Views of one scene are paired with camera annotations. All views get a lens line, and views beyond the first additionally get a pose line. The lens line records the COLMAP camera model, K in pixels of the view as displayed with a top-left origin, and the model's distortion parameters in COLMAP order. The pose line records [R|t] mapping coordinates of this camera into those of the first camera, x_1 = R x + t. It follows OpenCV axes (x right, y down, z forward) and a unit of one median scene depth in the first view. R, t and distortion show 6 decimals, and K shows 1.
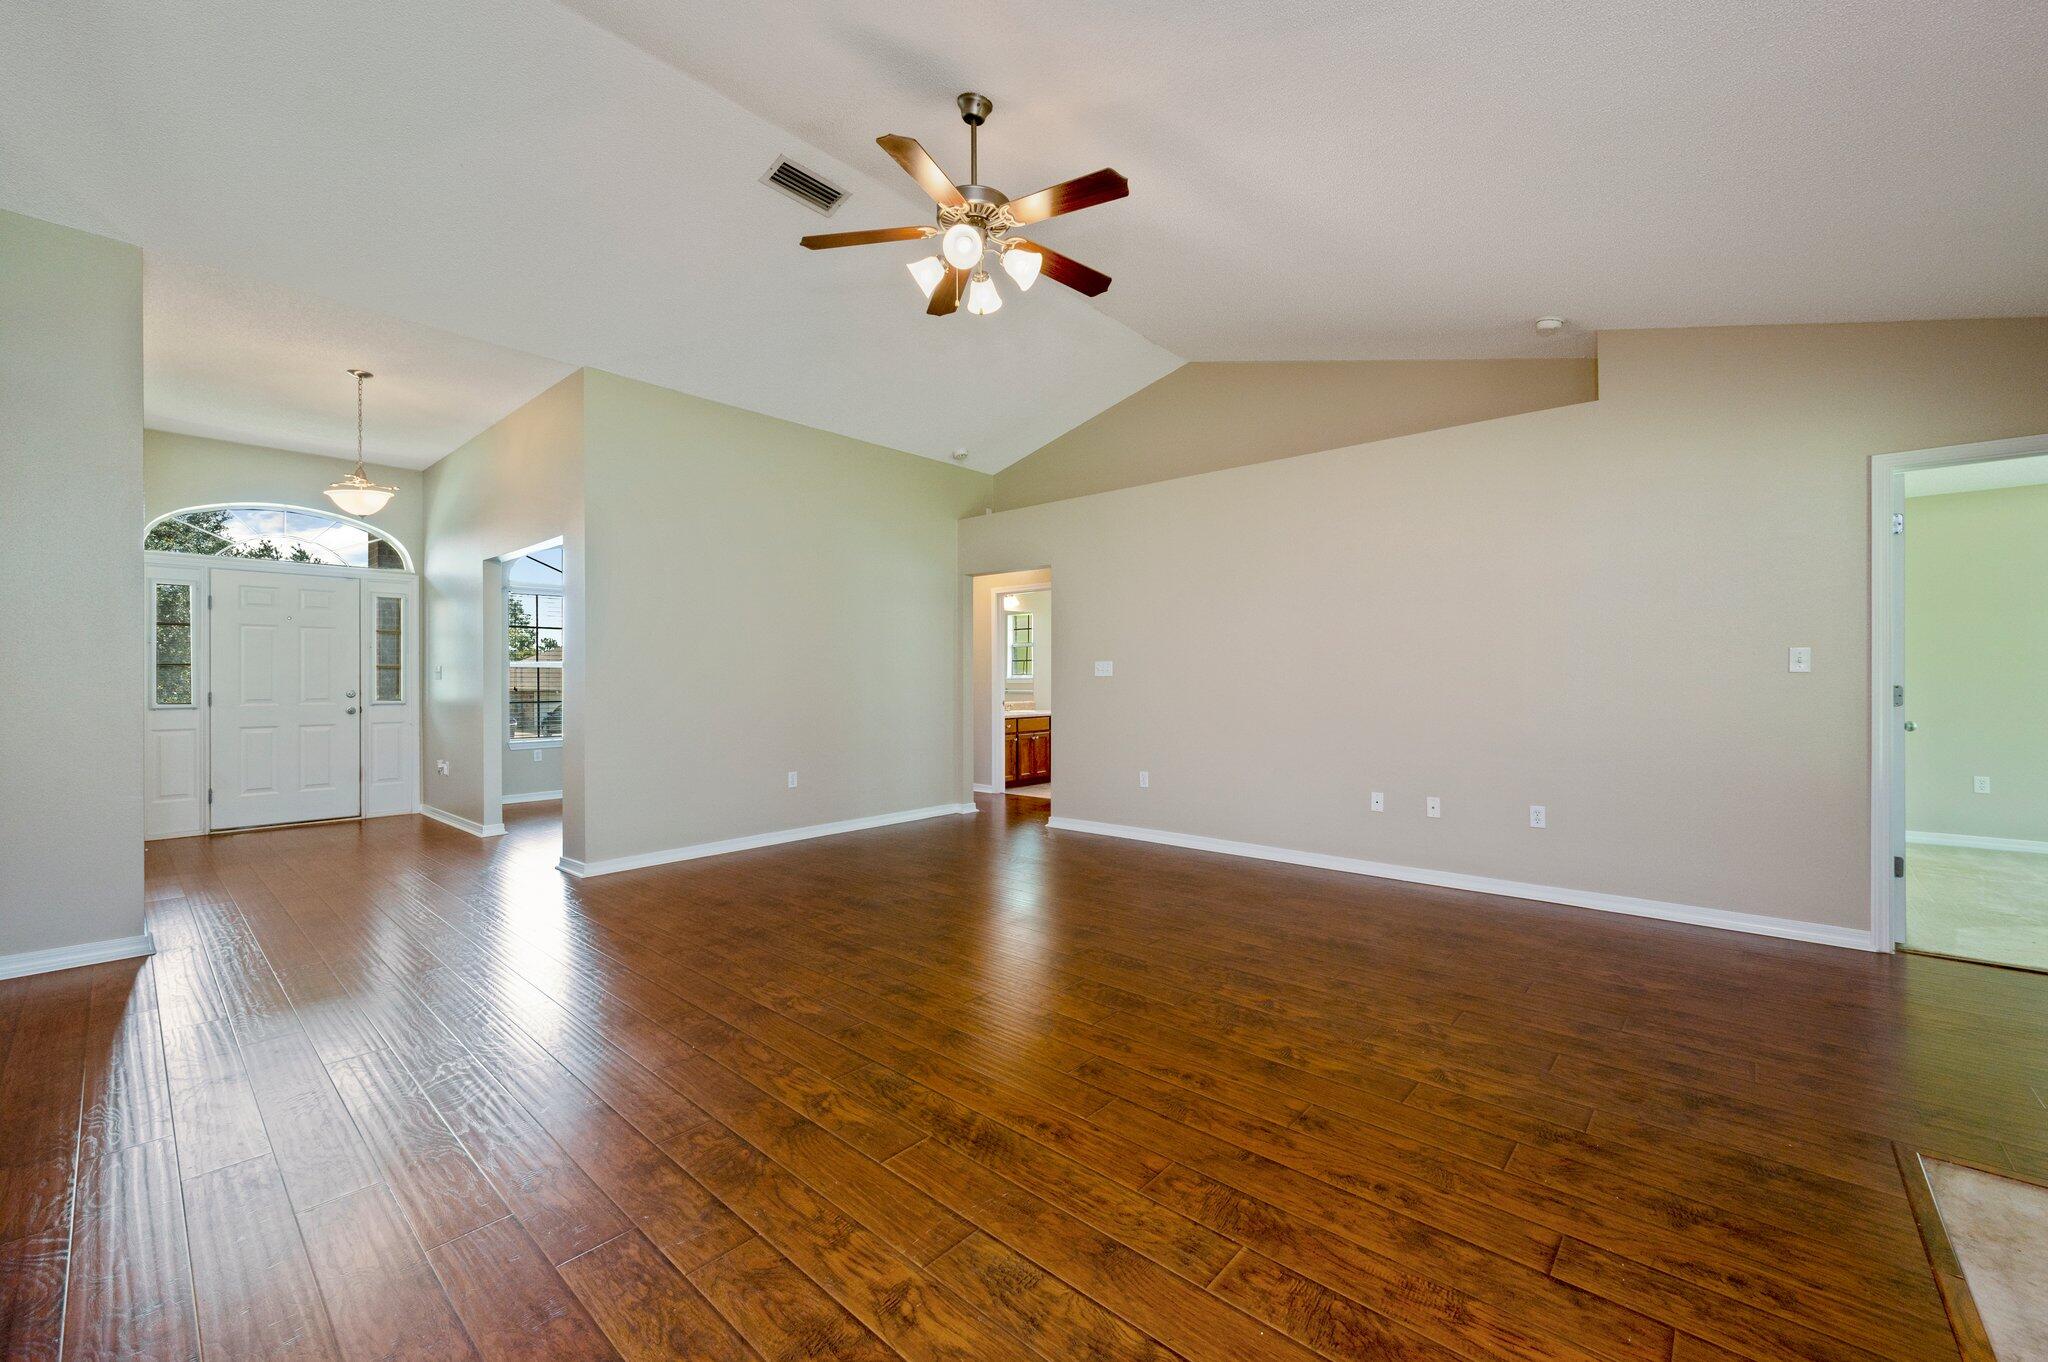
lens RADIAL K [[801.3, 0, 1026.9], [0, 801.3, 681.7], [0, 0, 1]] dist [0.000586, 0.000180]
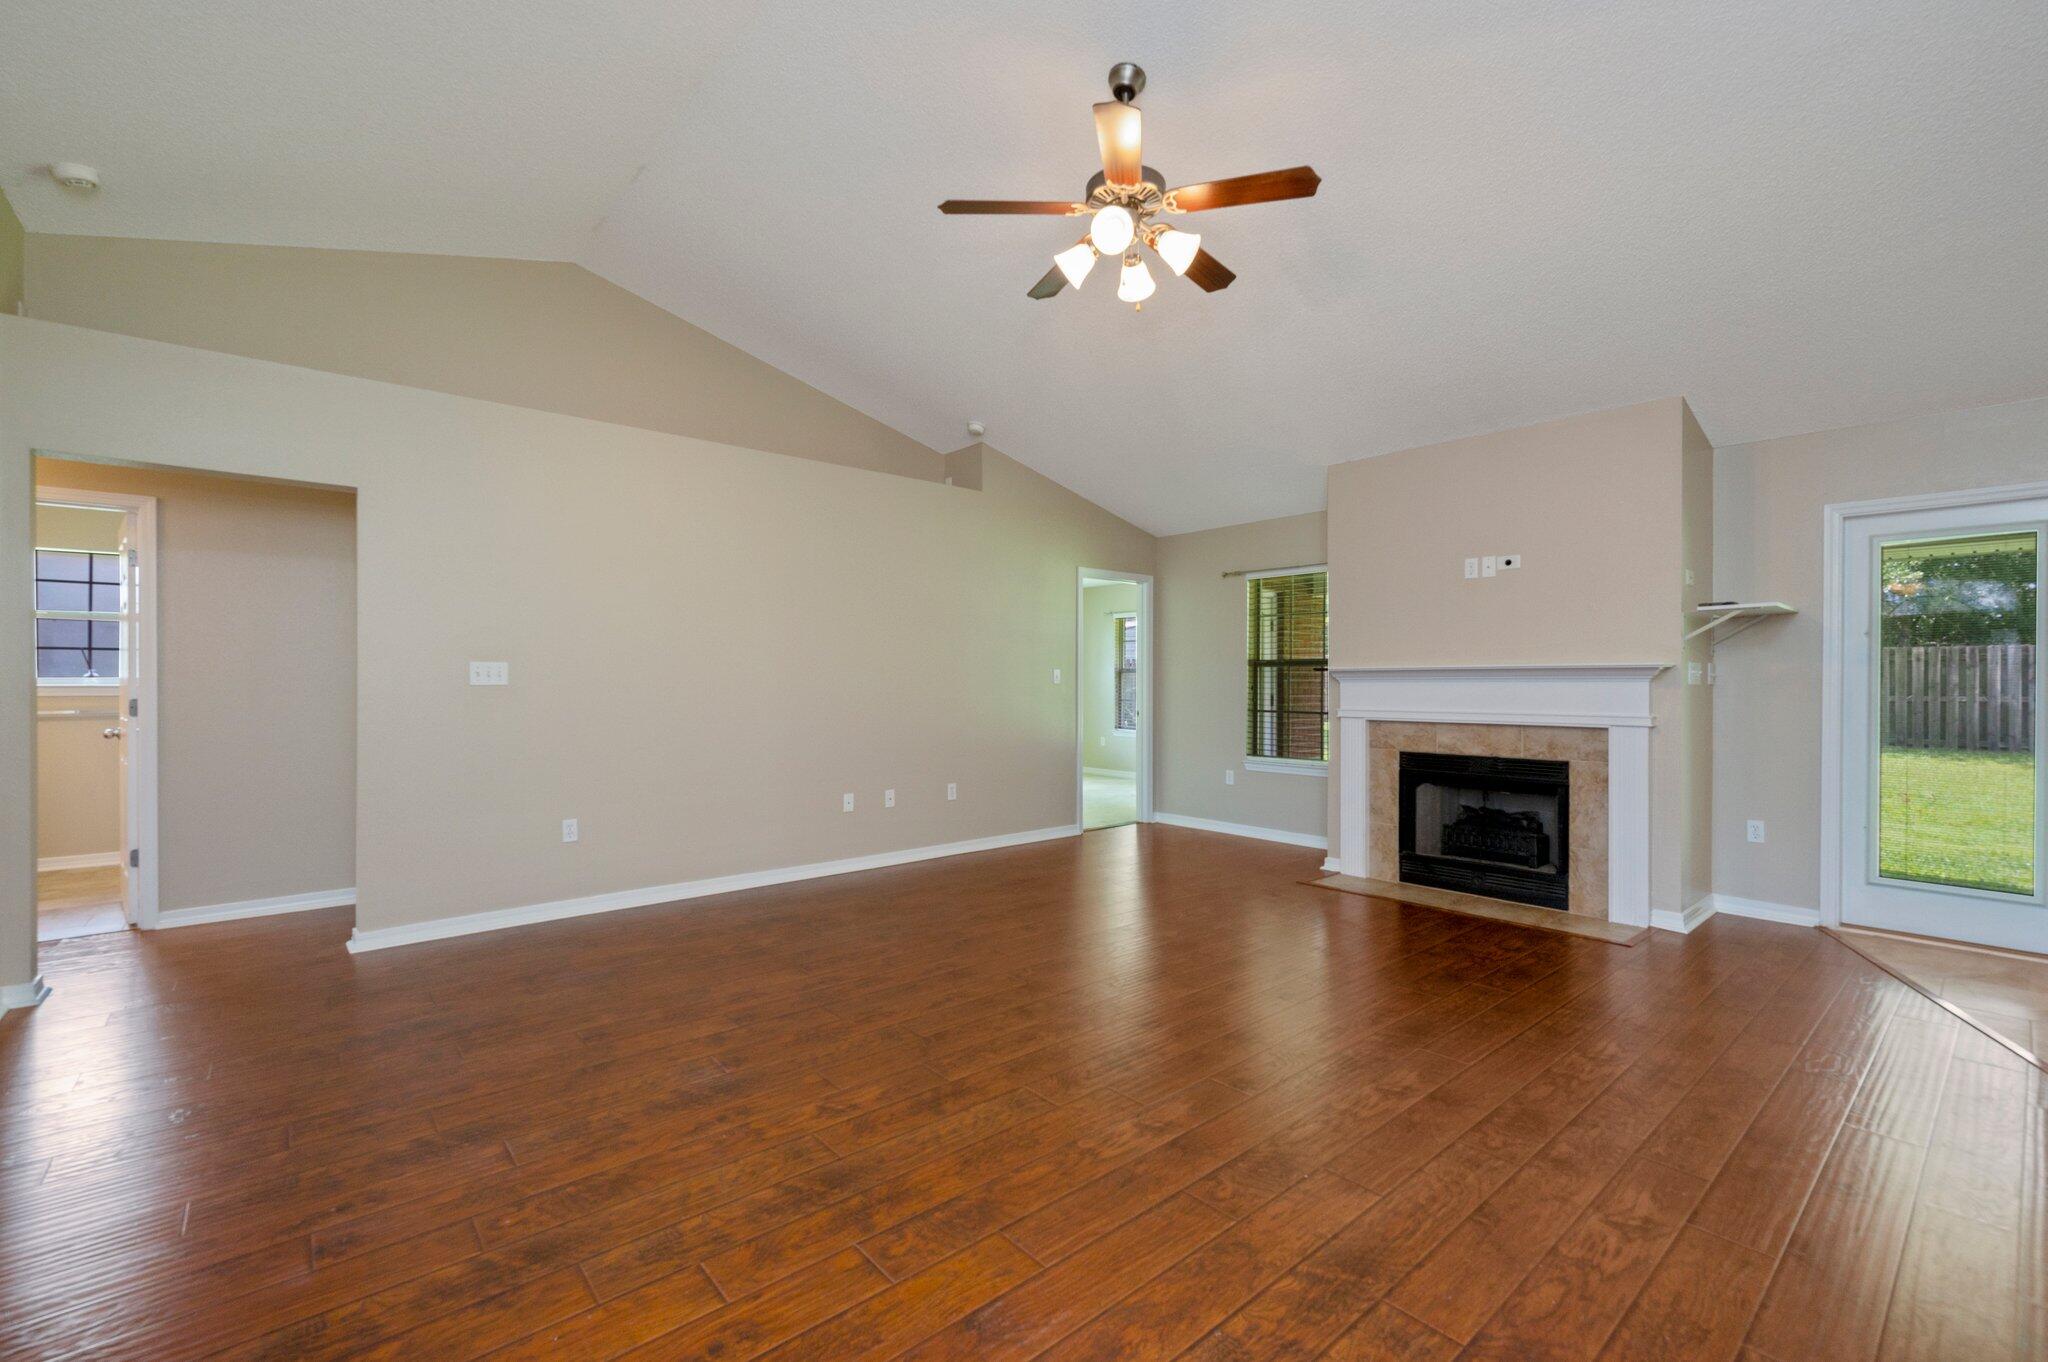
lens RADIAL K [[855.4, 0, 1019.3], [0, 855.4, 690.9], [0, 0, 1]] dist [0.000773, -0.000012]
pose [[0.154140, -0.007371, 0.988022, -0.876843], [0.001671, 0.999973, 0.007200, -0.010263], [-0.988048, 0.000541, 0.154148, 0.794236]]
